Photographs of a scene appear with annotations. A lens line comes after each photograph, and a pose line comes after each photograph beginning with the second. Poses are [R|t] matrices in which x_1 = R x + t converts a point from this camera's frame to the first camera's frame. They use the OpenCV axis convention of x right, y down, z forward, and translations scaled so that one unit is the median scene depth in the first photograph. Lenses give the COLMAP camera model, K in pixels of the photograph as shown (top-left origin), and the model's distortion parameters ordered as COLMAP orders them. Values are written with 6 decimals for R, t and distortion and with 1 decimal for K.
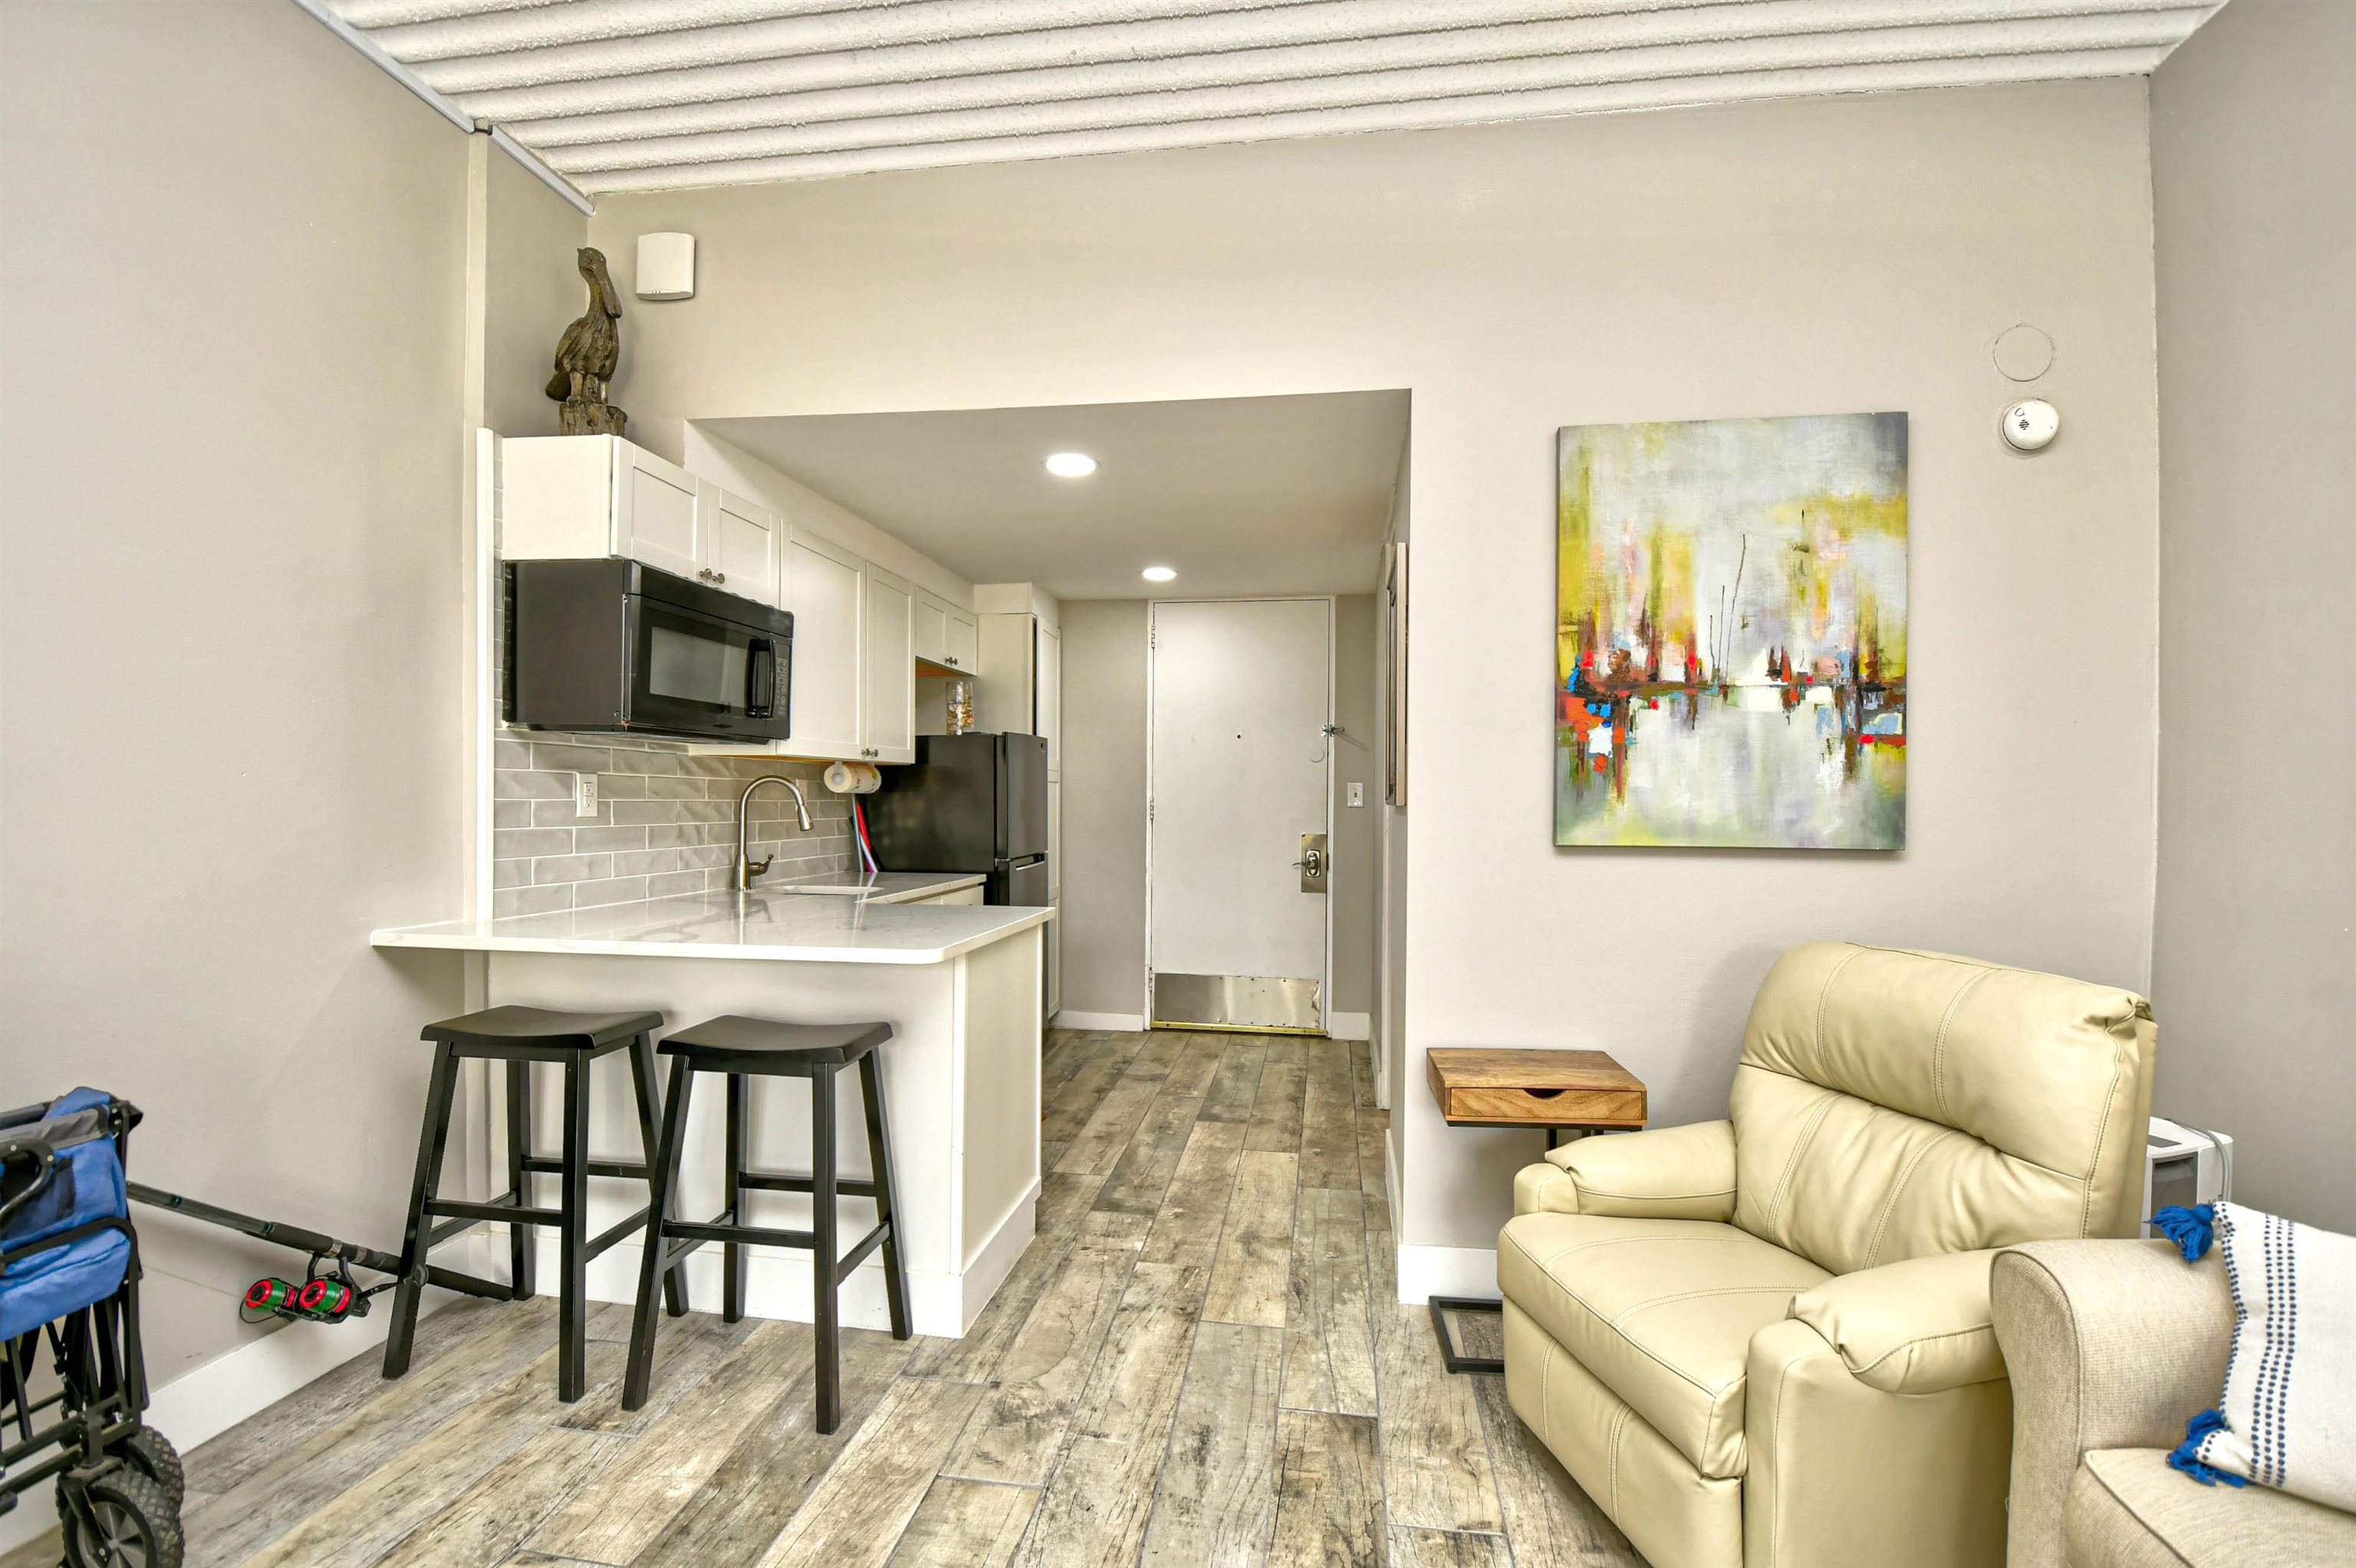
lens RADIAL K [[1039.9, 0, 1184.0], [0, 1039.9, 802.1], [0, 0, 1]] dist [0.012450, -0.020916]
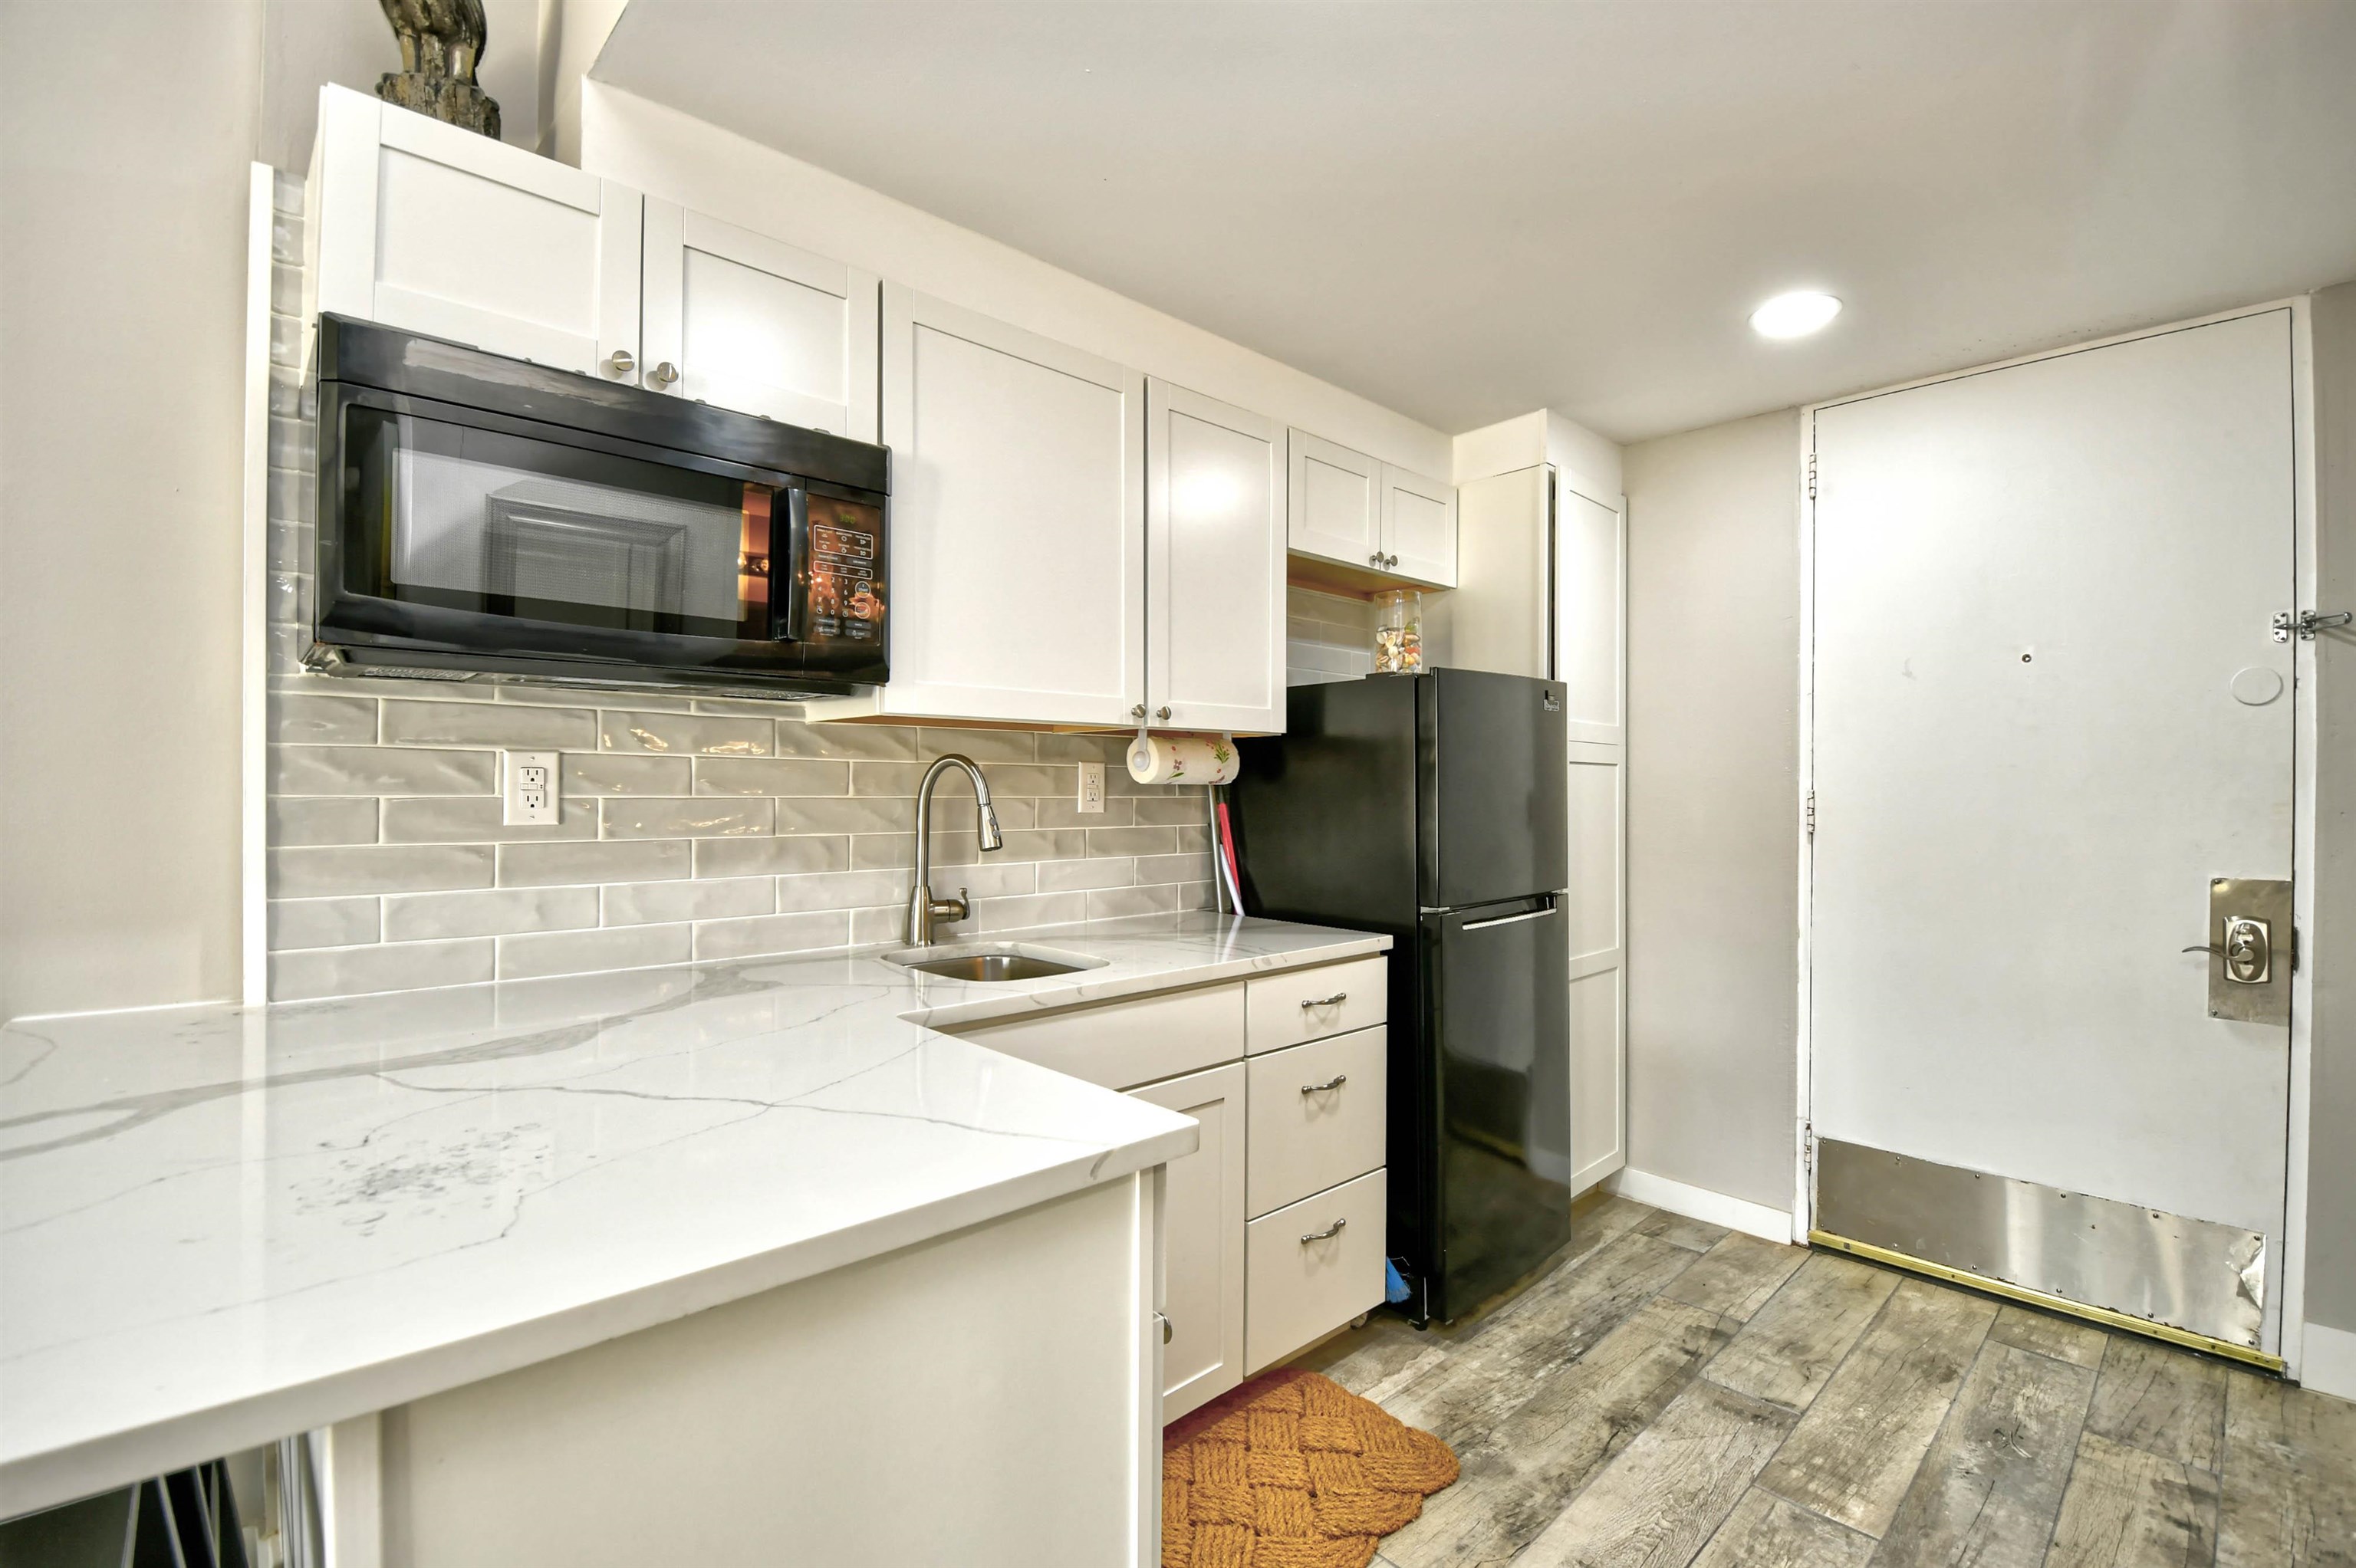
lens RADIAL K [[1039.8, 0, 1186.0], [0, 1039.8, 789.8], [0, 0, 1]] dist [0.005973, -0.017776]
pose [[0.785348, -0.002502, -0.619050, 0.096670], [-0.001626, 0.999980, -0.006106, -0.003430], [0.619053, 0.005802, 0.785328, 0.899134]]
